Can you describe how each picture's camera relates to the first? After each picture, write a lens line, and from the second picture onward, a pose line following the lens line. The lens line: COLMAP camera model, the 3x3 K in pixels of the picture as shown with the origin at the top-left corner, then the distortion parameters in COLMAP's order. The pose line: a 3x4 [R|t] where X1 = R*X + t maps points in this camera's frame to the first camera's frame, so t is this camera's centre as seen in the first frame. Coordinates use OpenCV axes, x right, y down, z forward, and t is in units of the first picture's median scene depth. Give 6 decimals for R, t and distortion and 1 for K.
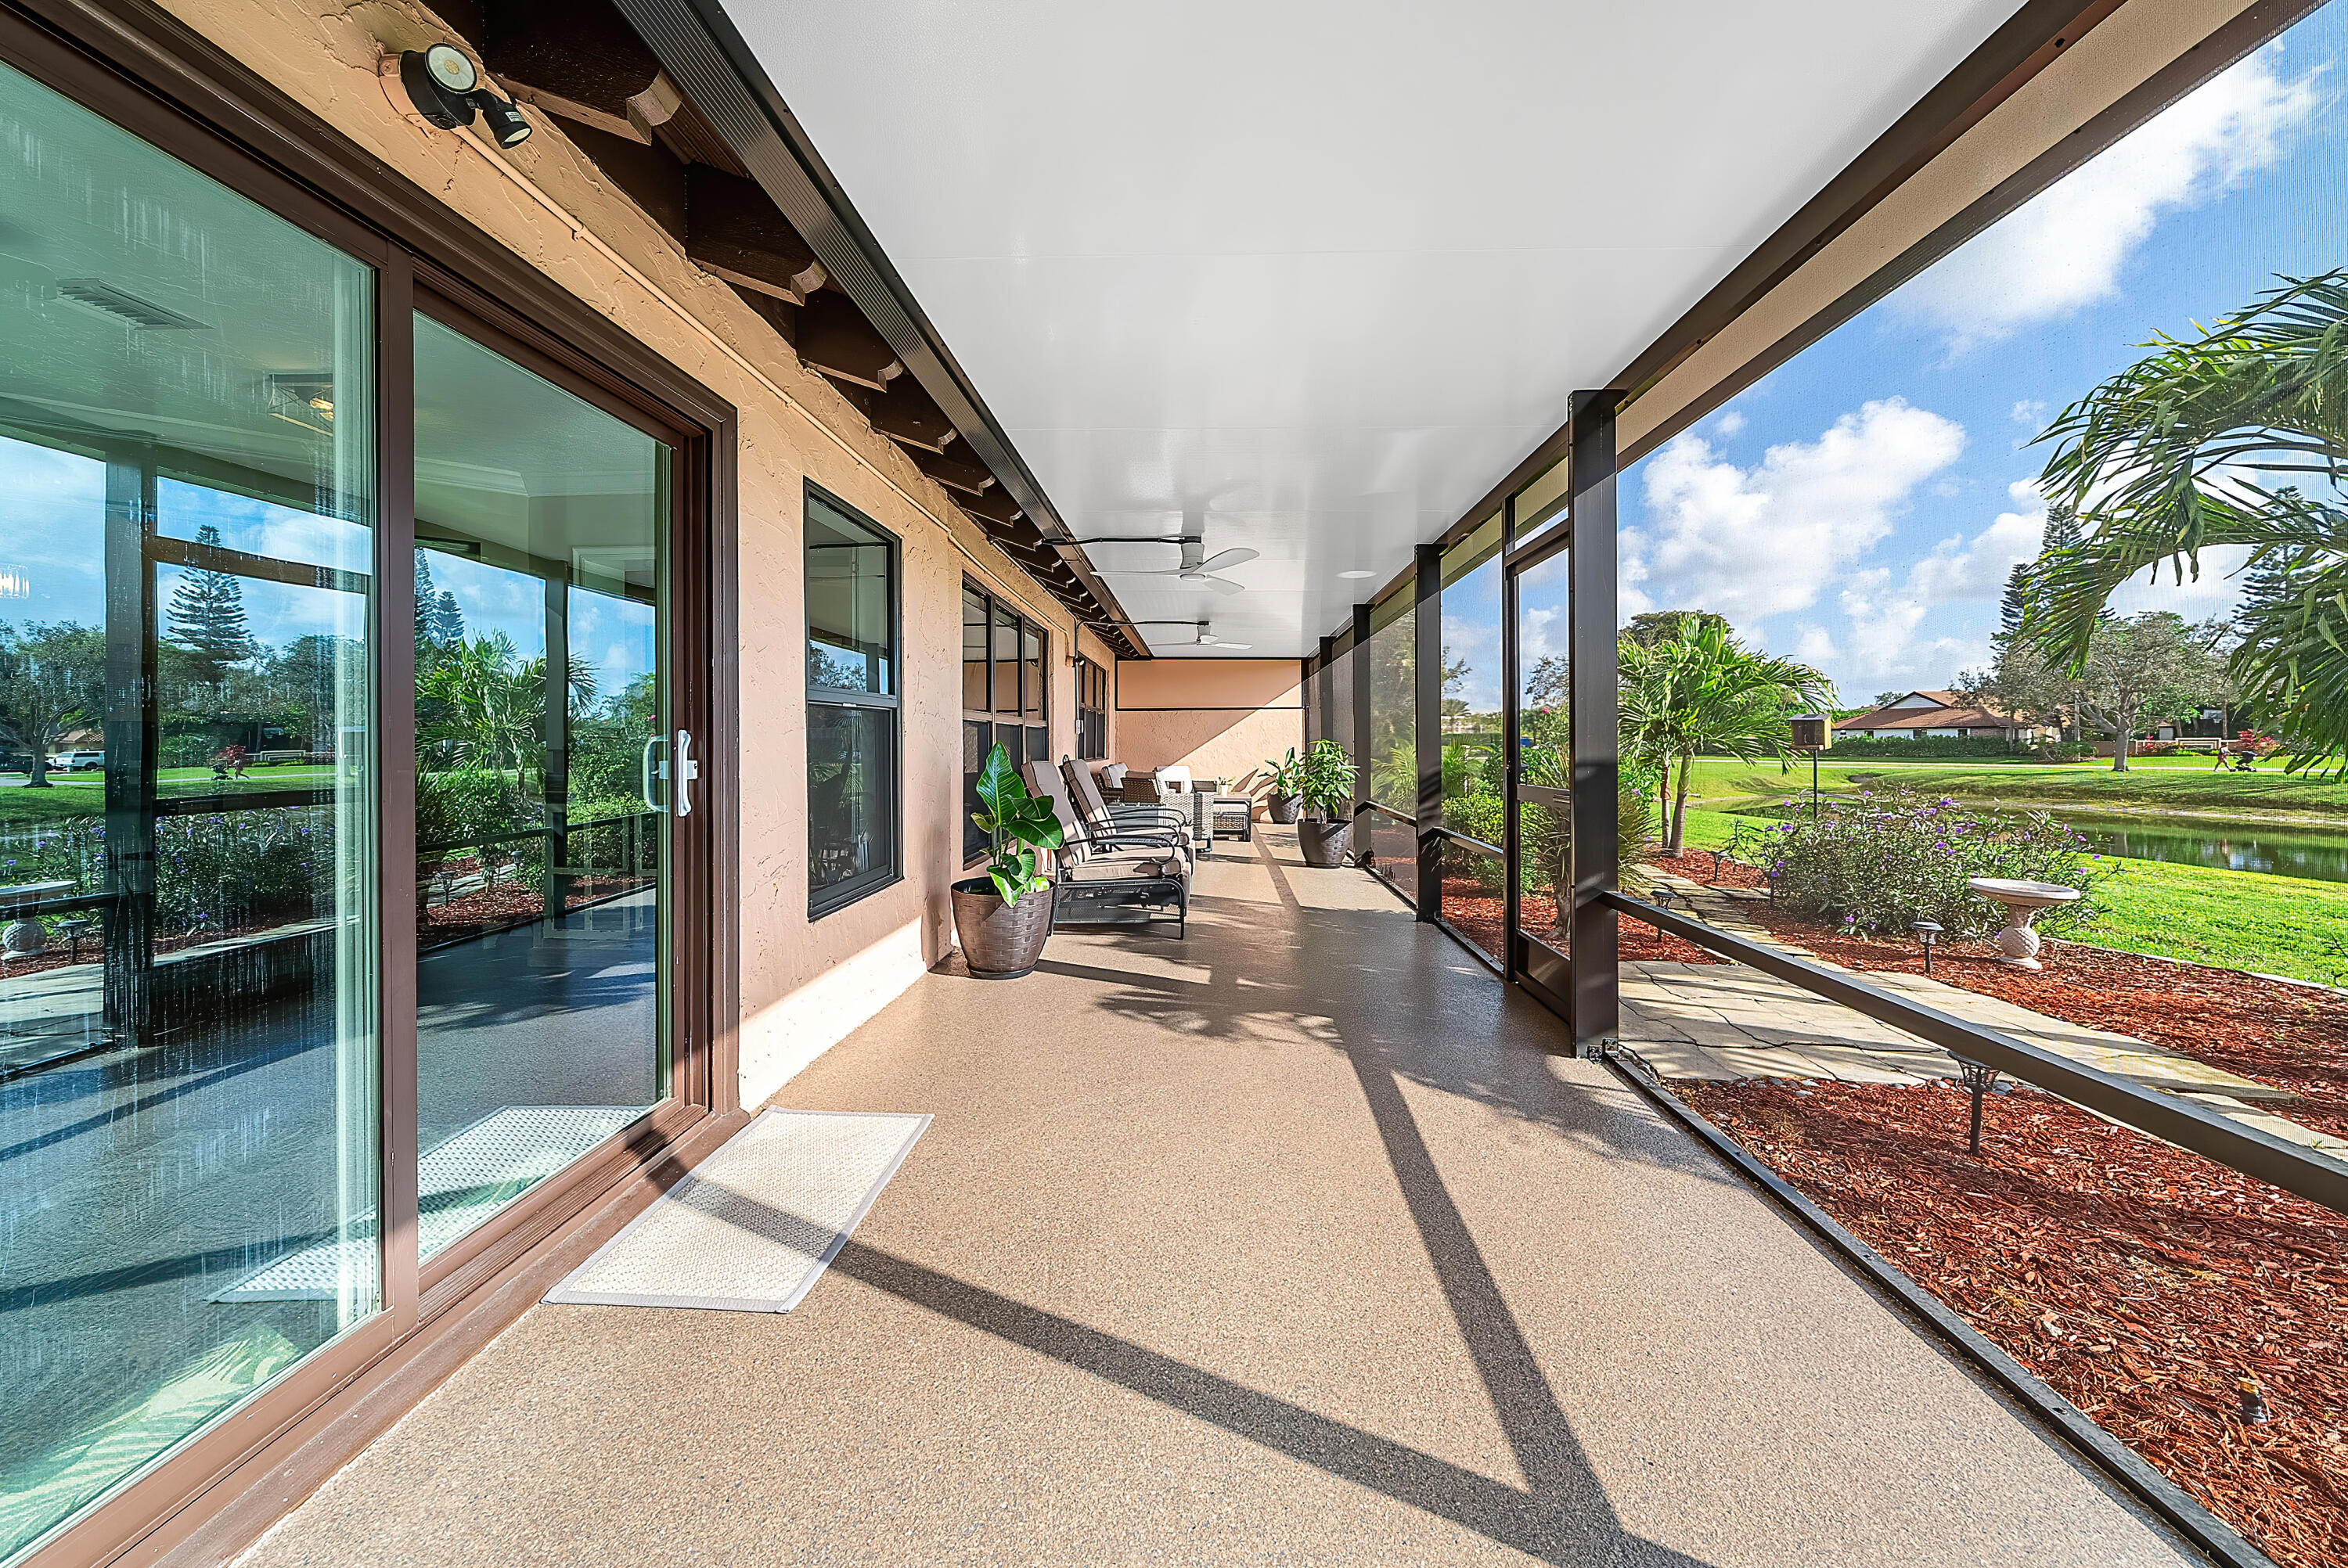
lens RADIAL K [[864.7, 0, 1171.7], [0, 864.7, 745.7], [0, 0, 1]] dist [0.000968, 0.000052]
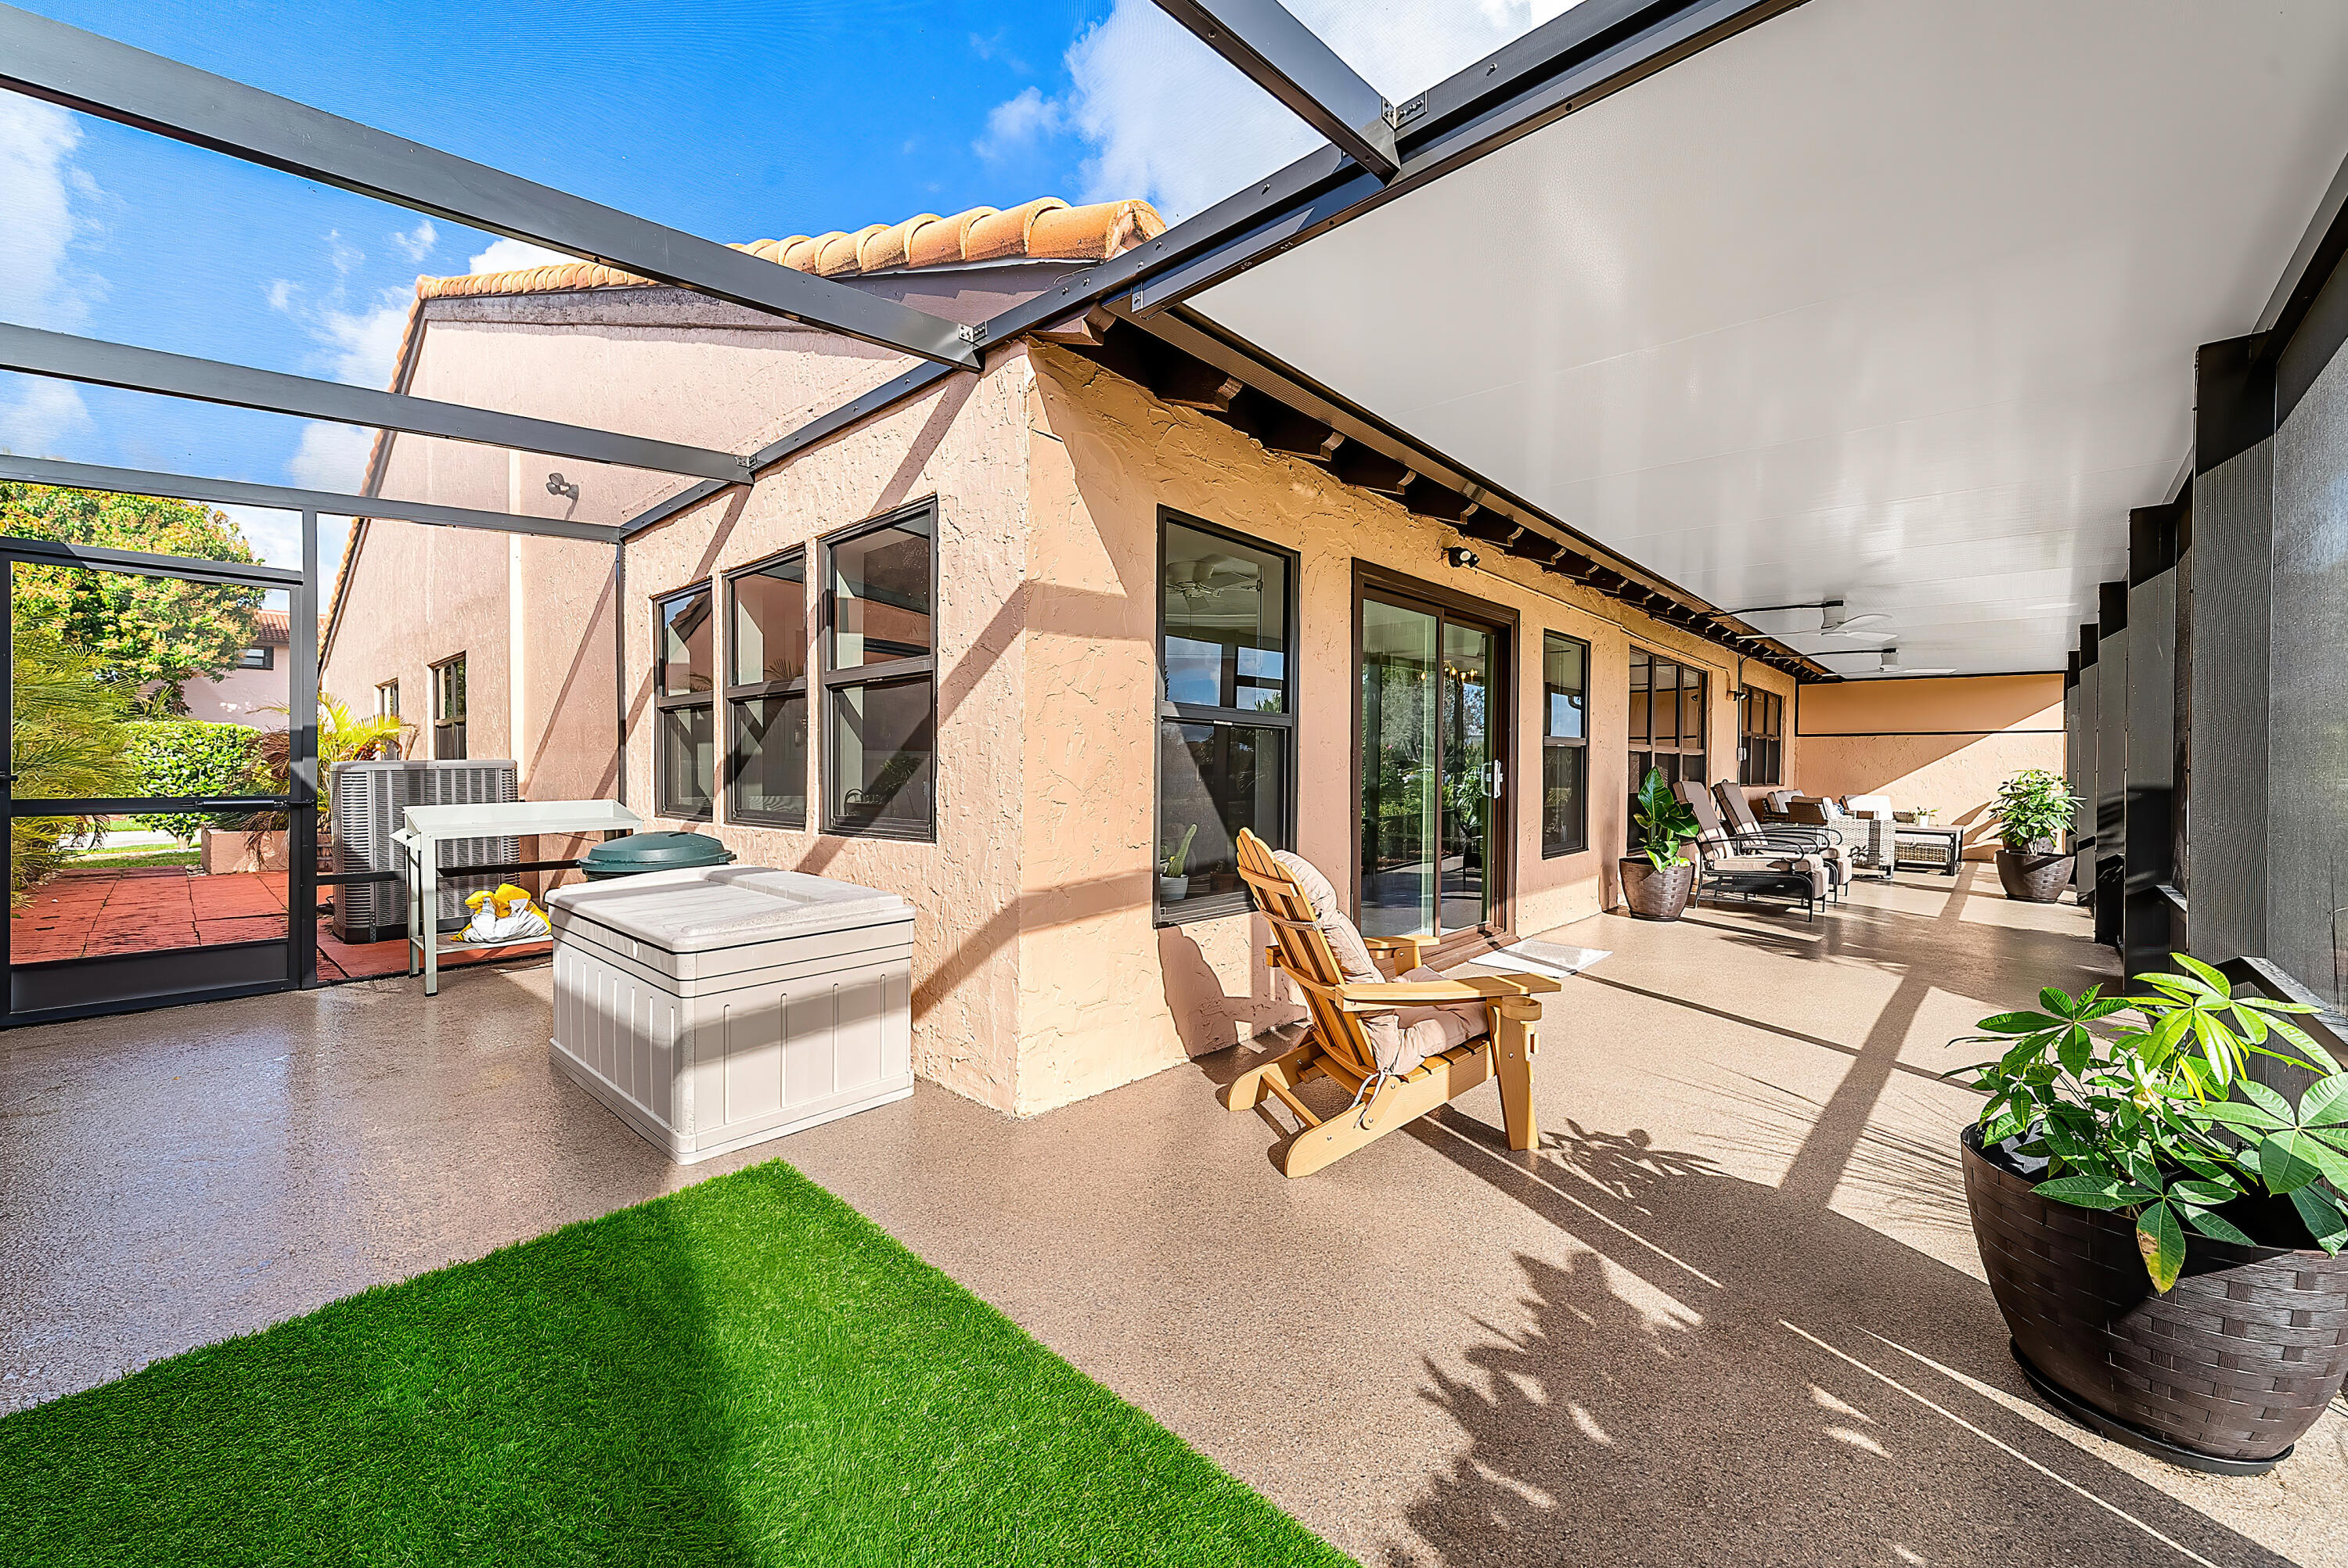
lens RADIAL K [[907.4, 0, 1175.9], [0, 907.4, 776.4], [0, 0, 1]] dist [-0.000140, 0.000038]
pose [[0.770228, 0.018536, -0.637499, 0.136469], [-0.013586, 0.999828, 0.012657, 0.002735], [0.637623, -0.001088, 0.770347, -0.617626]]
